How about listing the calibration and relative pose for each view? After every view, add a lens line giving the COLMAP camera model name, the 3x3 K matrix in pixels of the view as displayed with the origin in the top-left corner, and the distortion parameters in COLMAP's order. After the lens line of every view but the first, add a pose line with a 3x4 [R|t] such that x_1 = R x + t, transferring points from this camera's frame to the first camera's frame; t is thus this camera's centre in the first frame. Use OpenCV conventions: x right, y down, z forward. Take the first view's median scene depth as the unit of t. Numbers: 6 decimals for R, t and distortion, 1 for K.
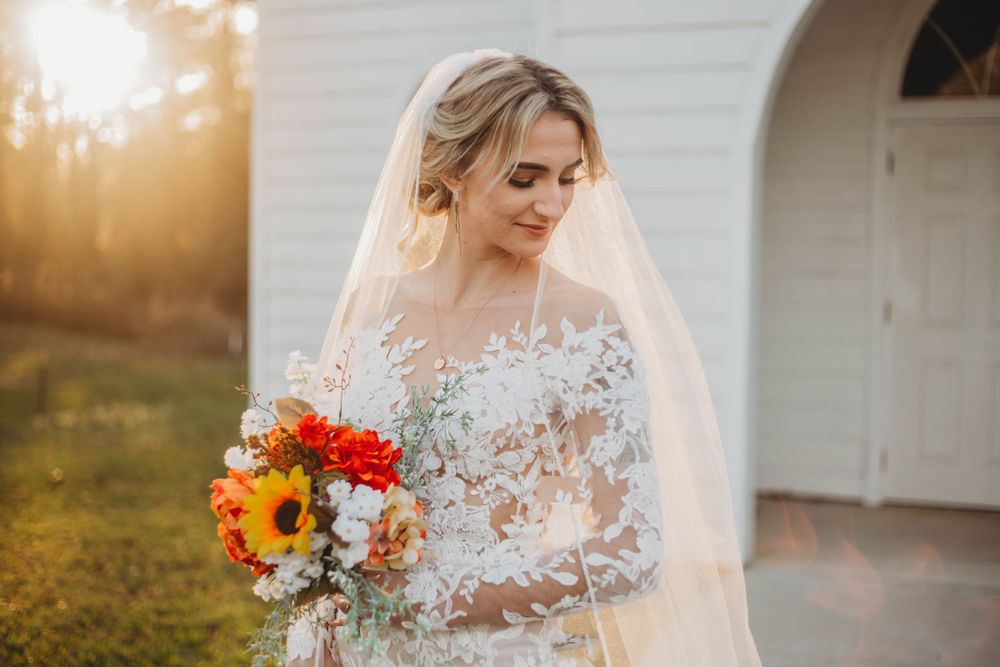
lens RADIAL K [[1288.2, 0, 500.0], [0, 1288.2, 333.5], [0, 0, 1]] dist [-0.096799, -0.029113]
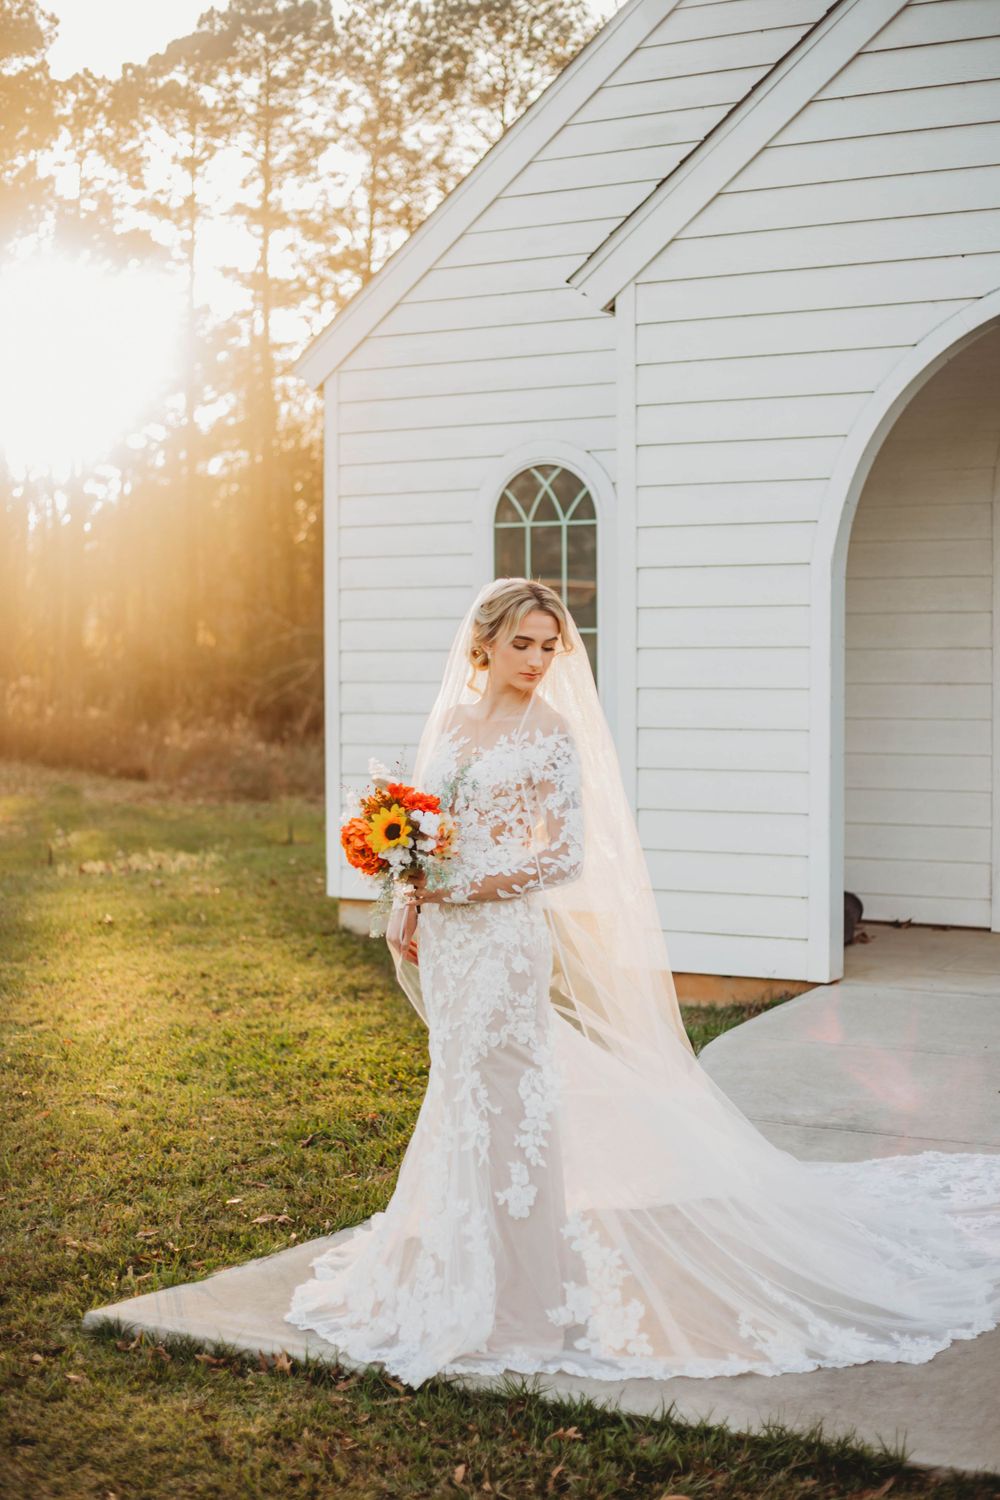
lens RADIAL K [[1932.3, 0, 500.0], [0, 1932.3, 750.0], [0, 0, 1]] dist [-0.096799, -0.029113]
pose [[0.995994, -0.009726, -0.088894, 0.193114], [0.008875, 0.999911, -0.009964, 0.033228], [0.088983, 0.009136, 0.995991, -1.339294]]
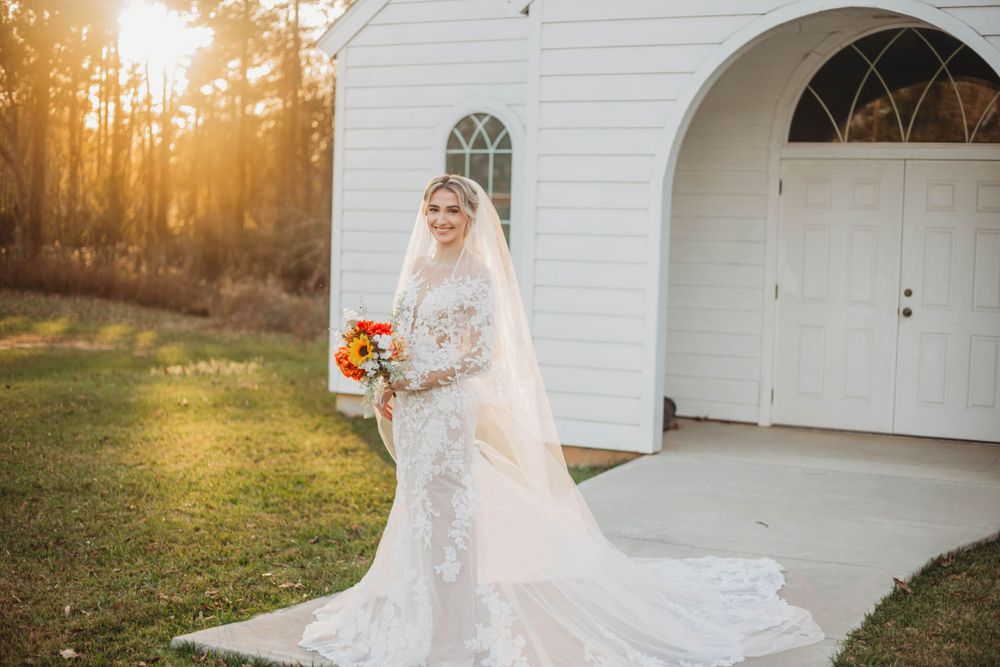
lens RADIAL K [[1288.2, 0, 500.0], [0, 1288.2, 333.5], [0, 0, 1]] dist [-0.096799, -0.029113]
pose [[0.998757, 0.019702, -0.045781, 0.206044], [-0.019182, 0.999747, 0.011769, 0.061202], [0.046001, -0.010876, 0.998882, -1.464487]]
